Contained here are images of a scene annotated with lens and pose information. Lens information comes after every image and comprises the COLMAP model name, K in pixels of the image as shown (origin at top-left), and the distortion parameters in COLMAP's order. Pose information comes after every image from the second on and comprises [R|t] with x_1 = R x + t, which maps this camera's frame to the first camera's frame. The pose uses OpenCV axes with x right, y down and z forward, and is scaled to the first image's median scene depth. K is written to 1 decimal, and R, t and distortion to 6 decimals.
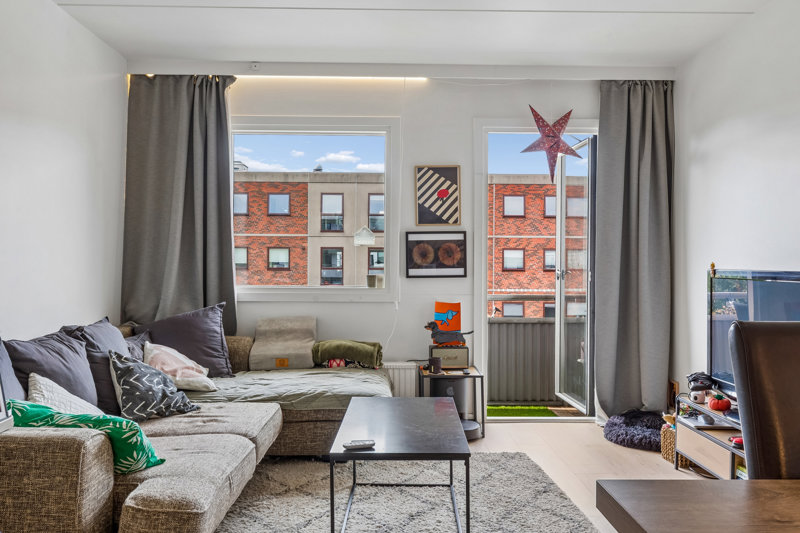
lens RADIAL K [[691.2, 0, 400.4], [0, 691.2, 266.7], [0, 0, 1]] dist [0.000089, 0.000051]
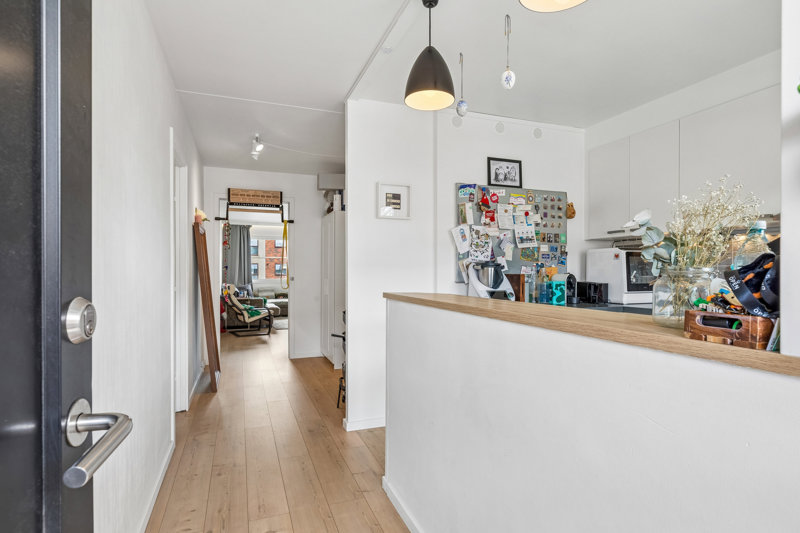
lens RADIAL K [[409.6, 0, 399.5], [0, 409.6, 269.2], [0, 0, 1]] dist [-0.000612, -0.000189]
pose [[0.934265, 0.000348, 0.356578, -0.286950], [0.001106, 0.999992, -0.003874, -0.018616], [-0.356577, 0.004014, 0.934257, -1.474932]]
